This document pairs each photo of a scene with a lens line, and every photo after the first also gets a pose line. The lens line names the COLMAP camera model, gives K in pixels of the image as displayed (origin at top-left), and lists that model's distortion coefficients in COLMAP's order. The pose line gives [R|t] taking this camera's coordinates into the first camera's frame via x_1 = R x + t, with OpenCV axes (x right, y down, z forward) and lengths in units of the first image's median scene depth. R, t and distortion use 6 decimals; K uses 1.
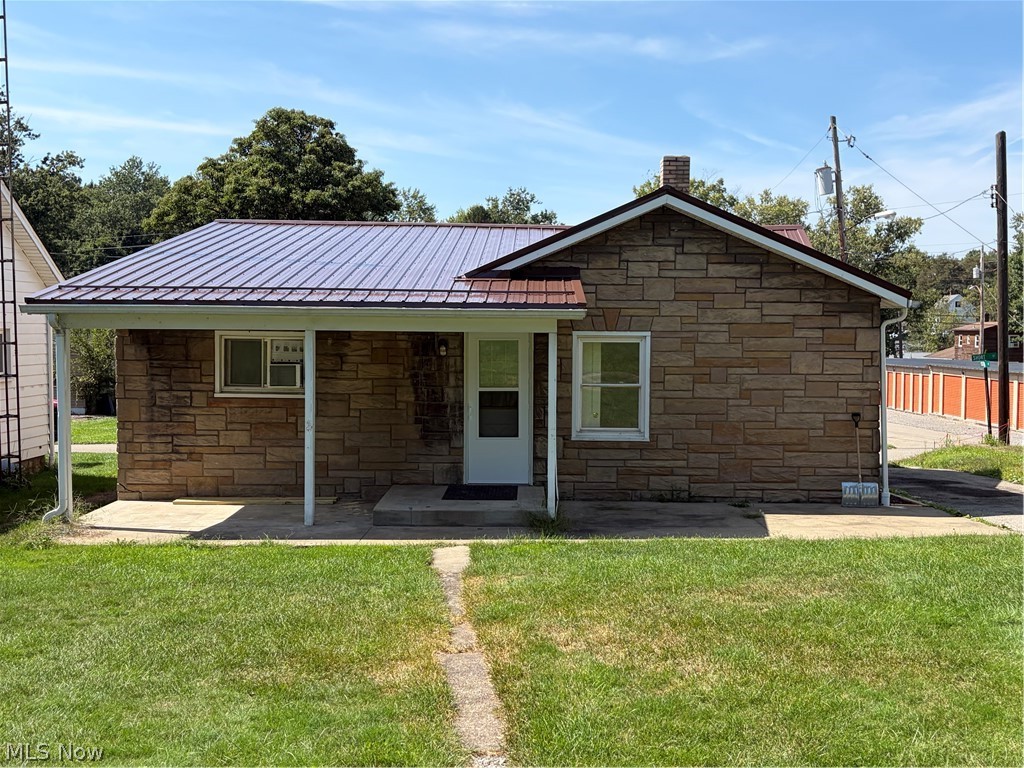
lens RADIAL K [[1173.9, 0, 513.1], [0, 1173.9, 390.0], [0, 0, 1]] dist [0.083366, 0.000000]
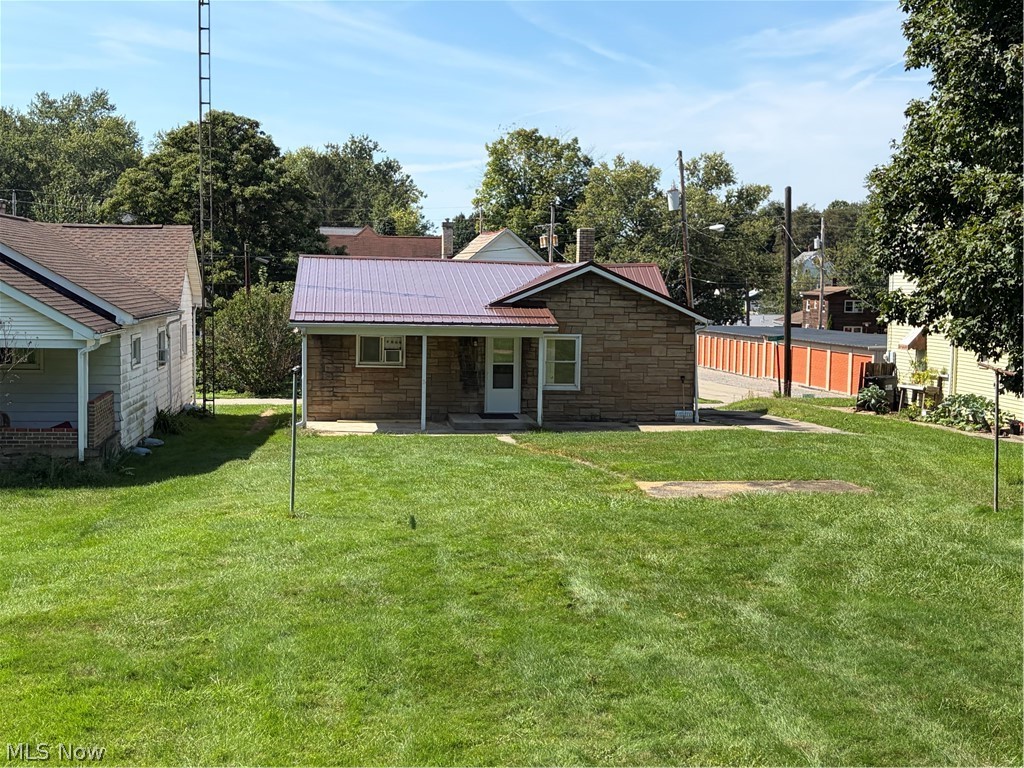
lens RADIAL K [[1369.5, 0, 511.8], [0, 1369.5, 395.0], [0, 0, 1]] dist [0.068422, 0.000000]
pose [[0.990678, -0.000044, 0.136222, -0.304011], [-0.004372, 0.999474, 0.032121, -0.021291], [-0.136151, -0.032417, 0.990158, -1.224984]]
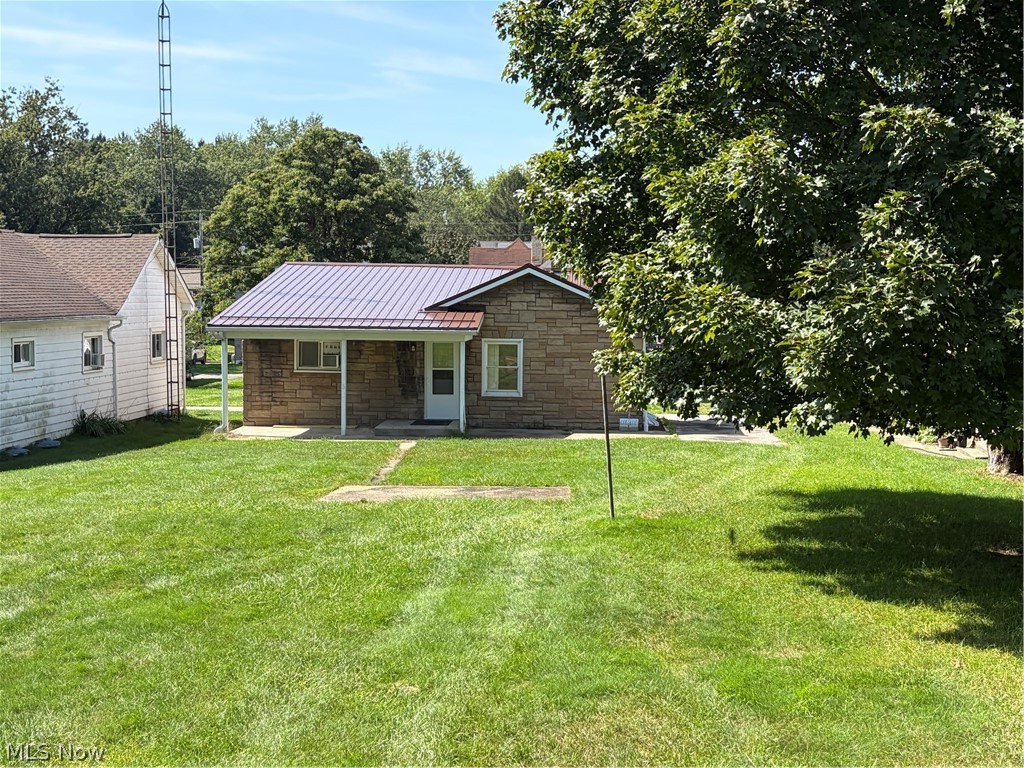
lens RADIAL K [[1369.5, 0, 510.4], [0, 1369.5, 383.9], [0, 0, 1]] dist [0.068422, 0.000000]
pose [[0.998964, 0.006135, -0.045091, 0.194736], [-0.005516, 0.999889, 0.013849, -0.007572], [0.045171, -0.013586, 0.998887, -1.189586]]
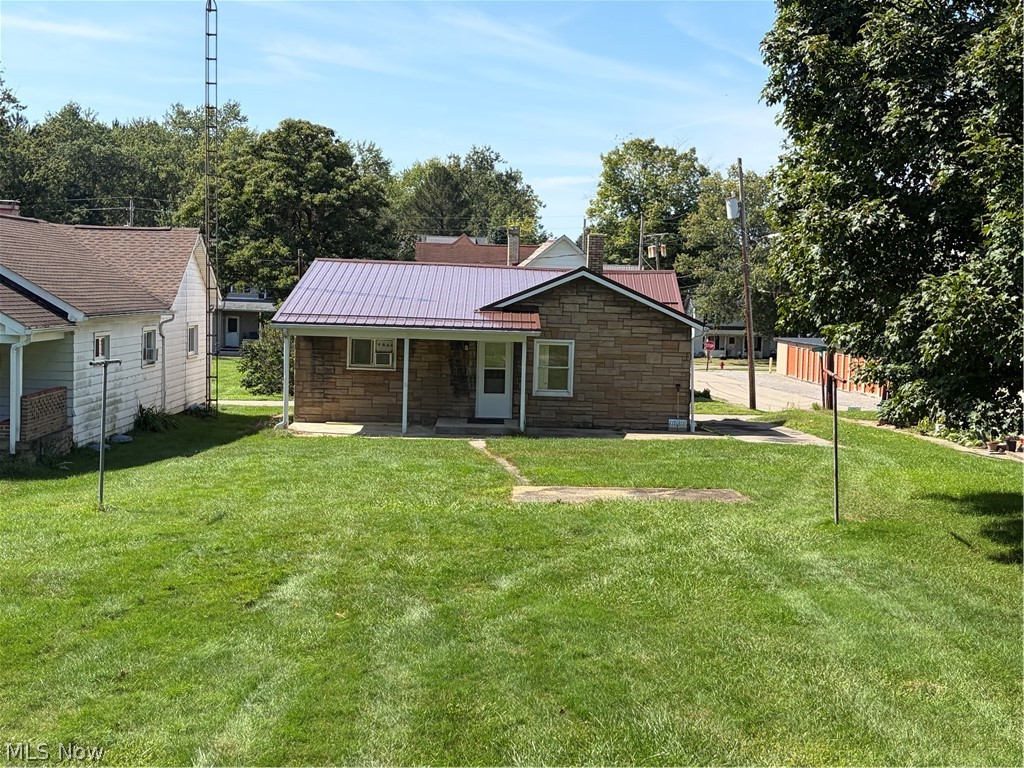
lens RADIAL K [[1369.5, 0, 522.3], [0, 1369.5, 383.7], [0, 0, 1]] dist [0.068422, 0.000000]
pose [[0.998943, 0.019993, 0.041384, -0.059386], [-0.020720, 0.999637, 0.017214, -0.014871], [-0.041024, -0.018053, 0.998995, -1.228712]]
